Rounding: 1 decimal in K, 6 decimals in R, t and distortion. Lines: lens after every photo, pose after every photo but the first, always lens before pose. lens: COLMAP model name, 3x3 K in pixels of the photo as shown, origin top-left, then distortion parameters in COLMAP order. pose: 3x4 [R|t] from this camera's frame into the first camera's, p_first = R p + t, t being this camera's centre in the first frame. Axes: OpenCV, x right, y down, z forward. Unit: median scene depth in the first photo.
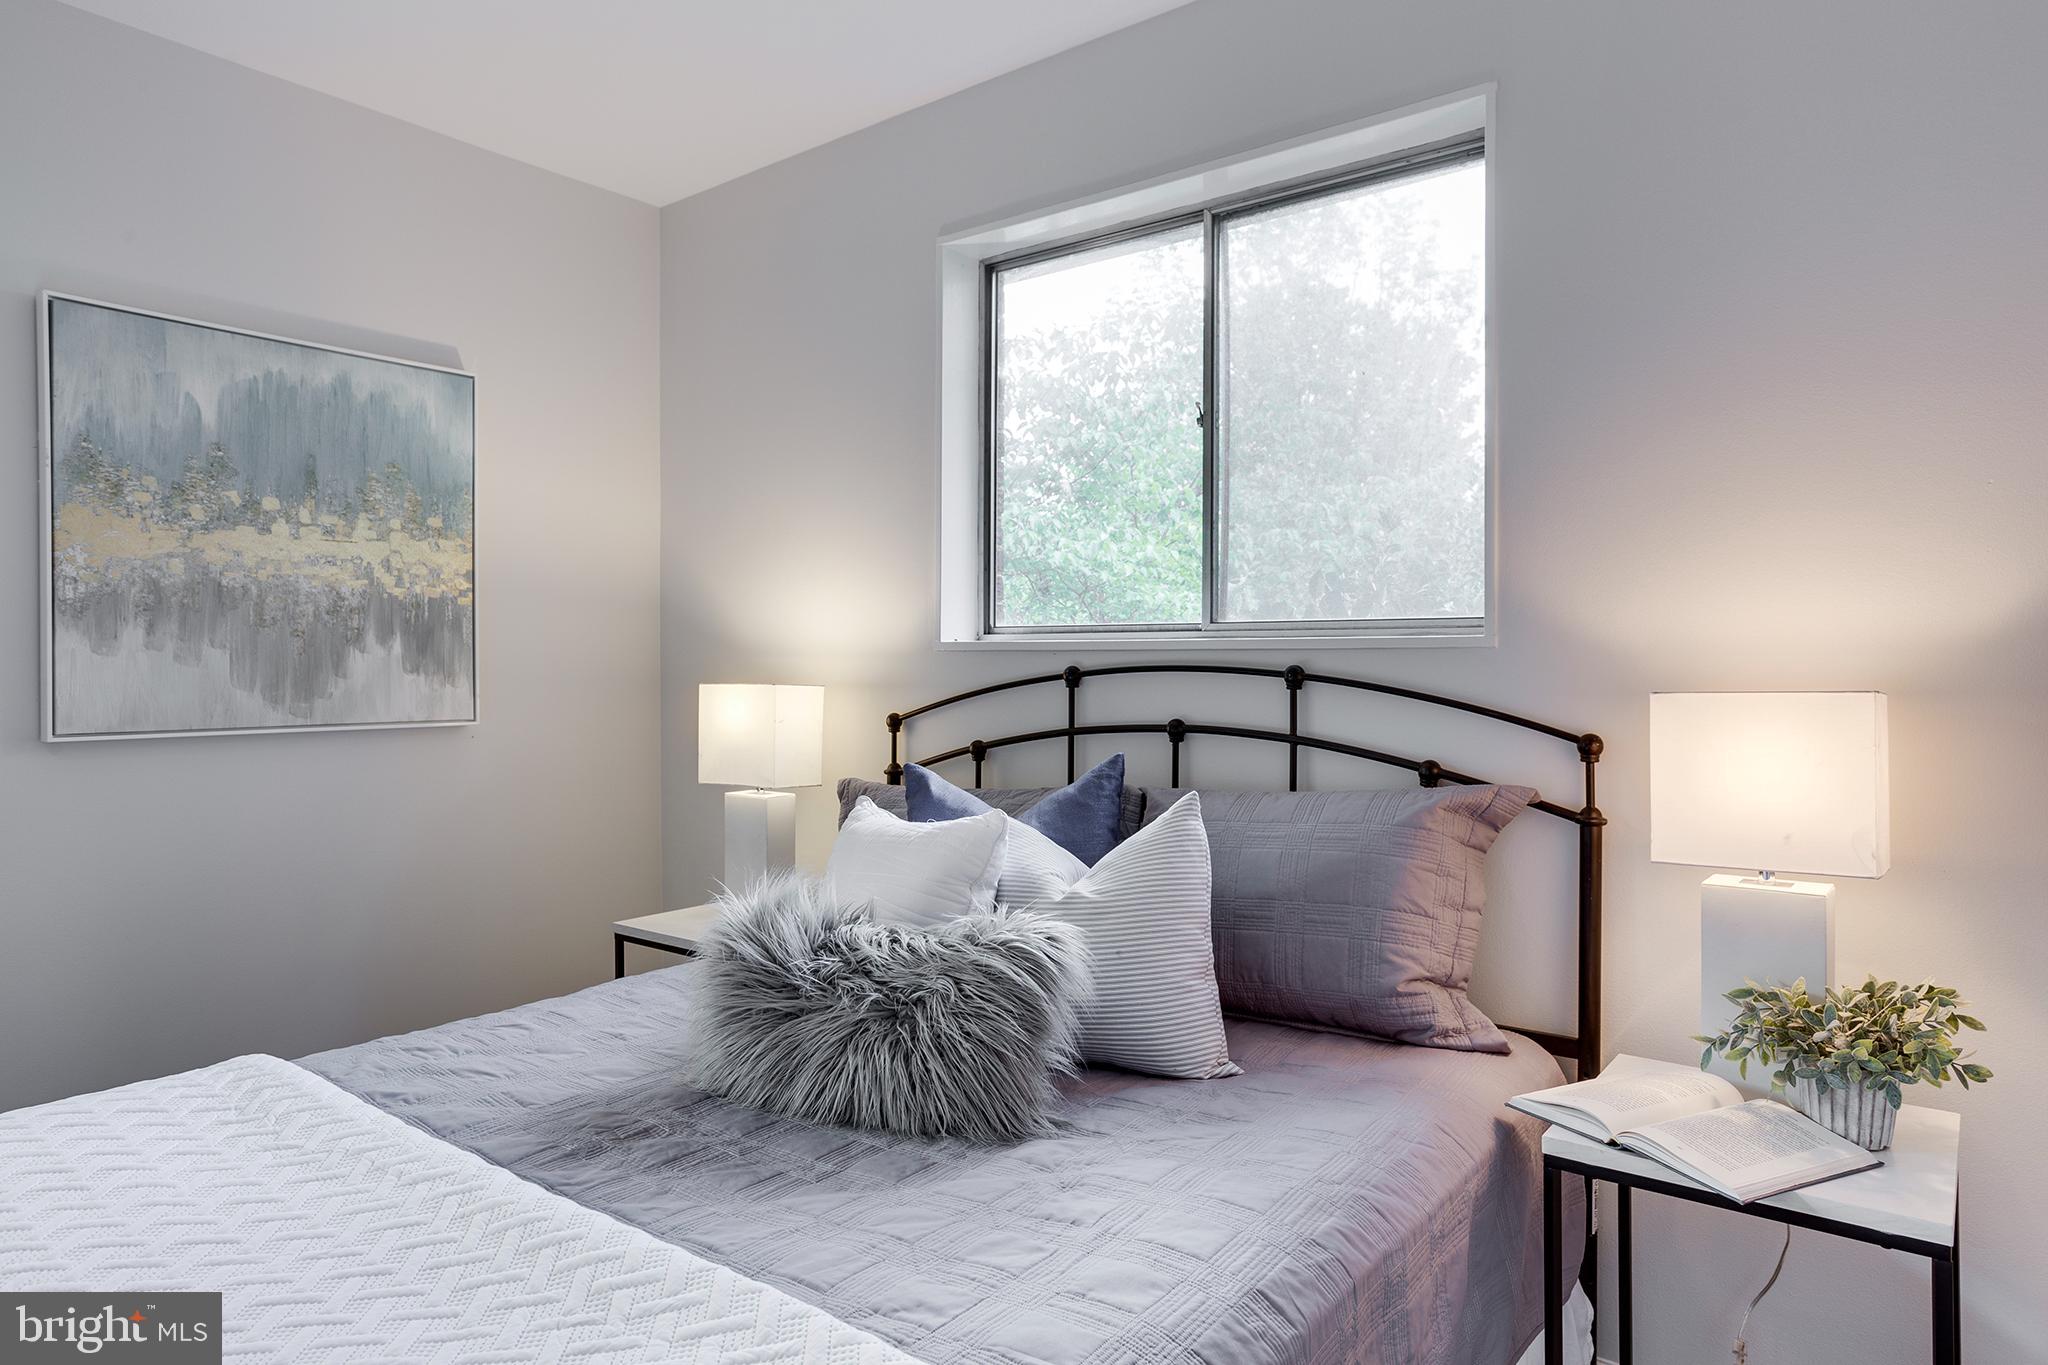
lens RADIAL K [[1039.3, 0, 1027.9], [0, 1039.3, 695.3], [0, 0, 1]] dist [-0.052399, 0.033185]
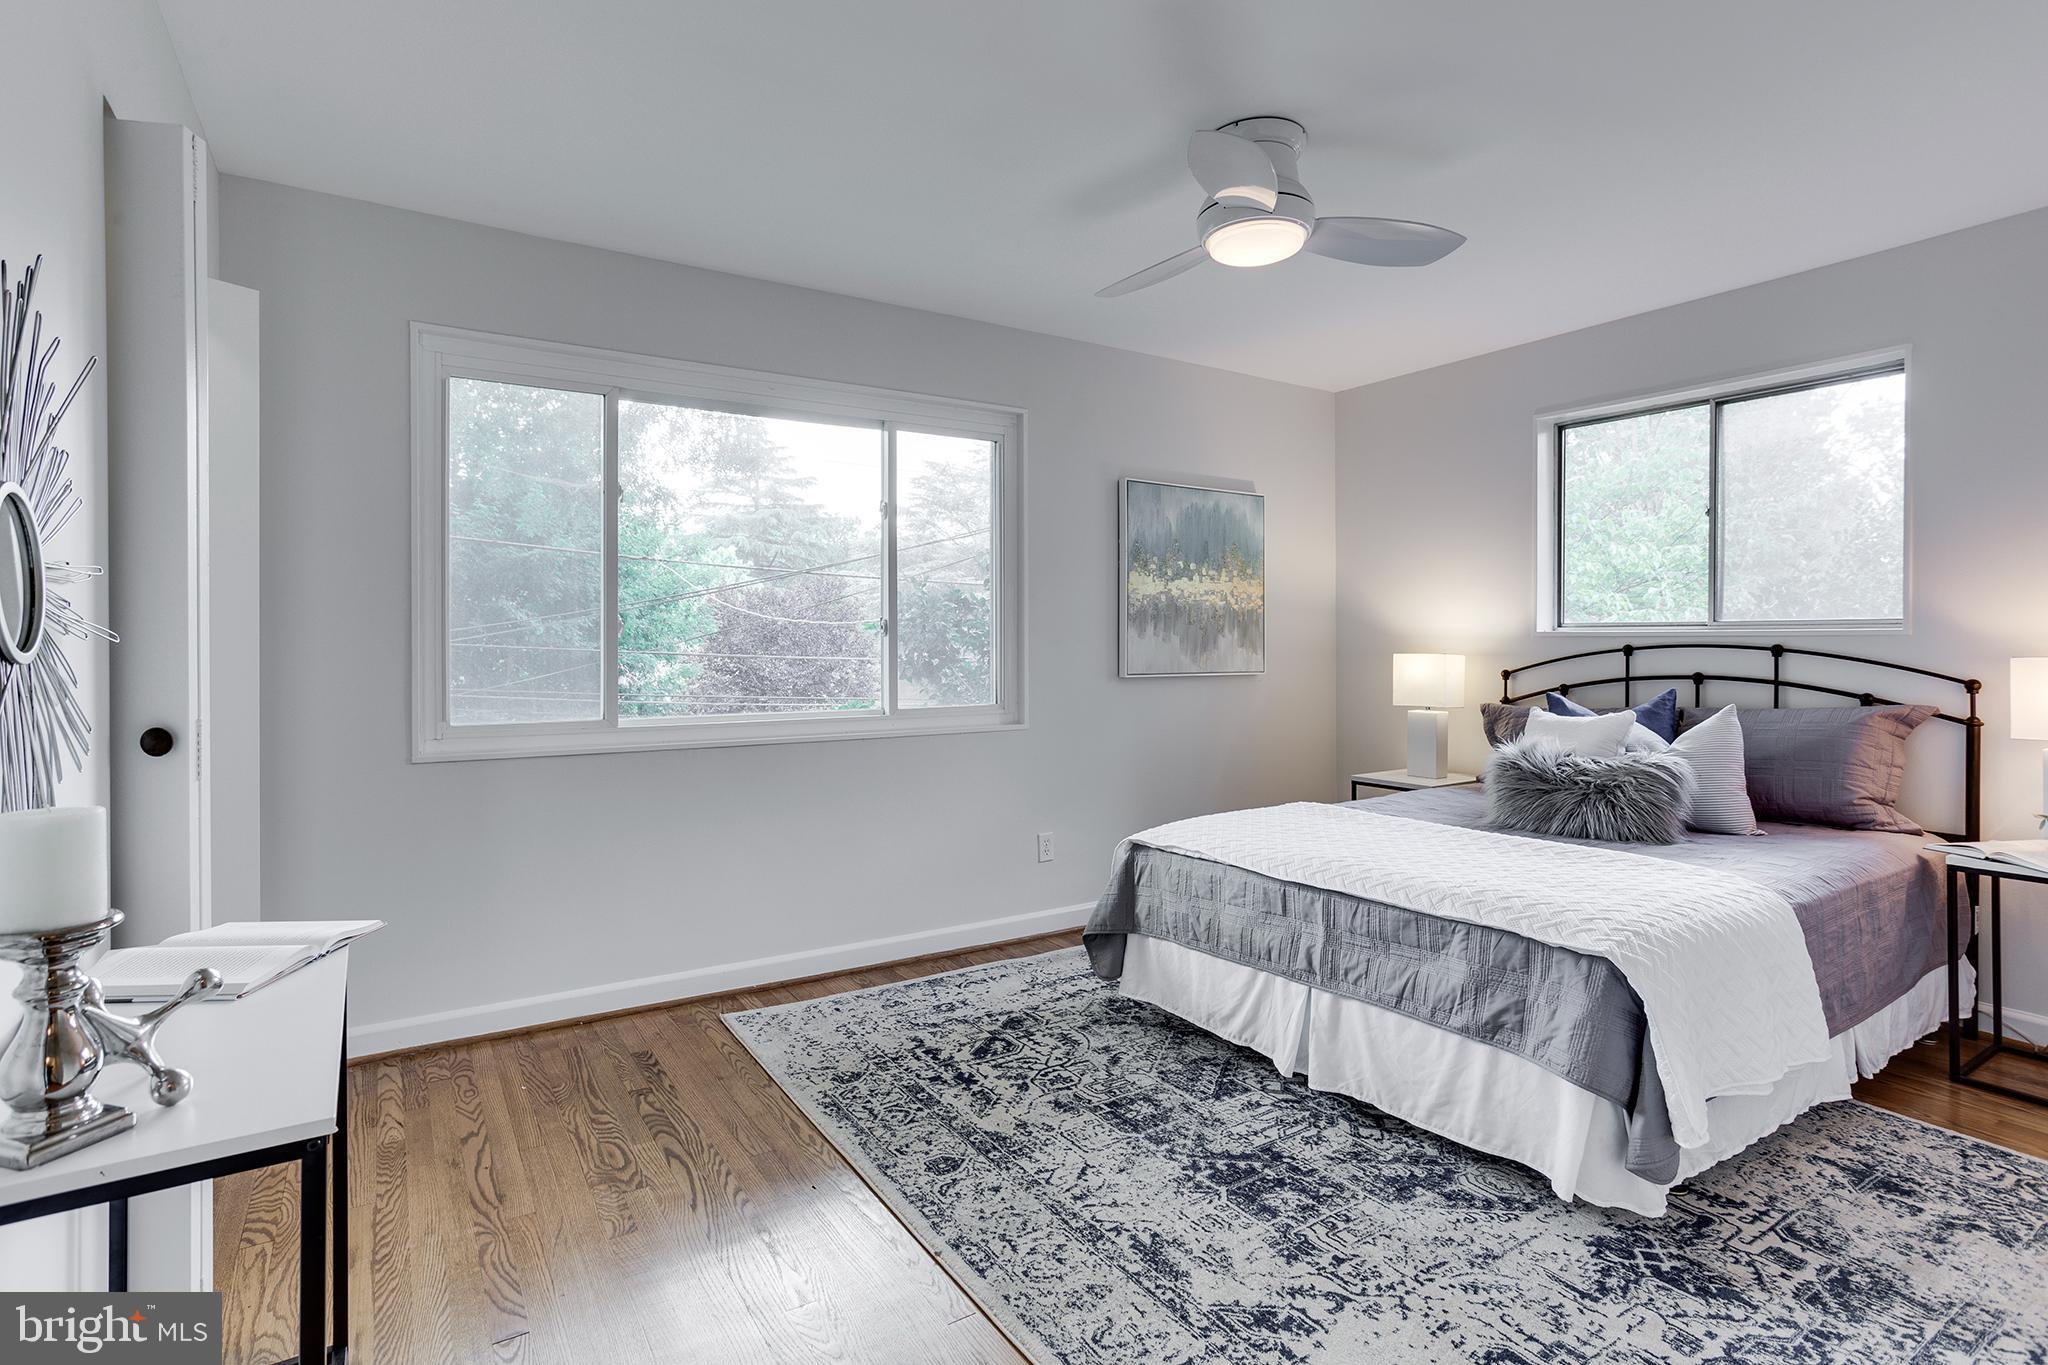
lens RADIAL K [[988.0, 0, 945.9], [0, 988.0, 667.2], [0, 0, 1]] dist [-0.030897, 0.012557]
pose [[0.952538, 0.008596, -0.304297, -0.652755], [-0.010147, 0.999942, -0.003514, 0.034795], [0.304249, 0.006435, 0.952571, -1.172284]]
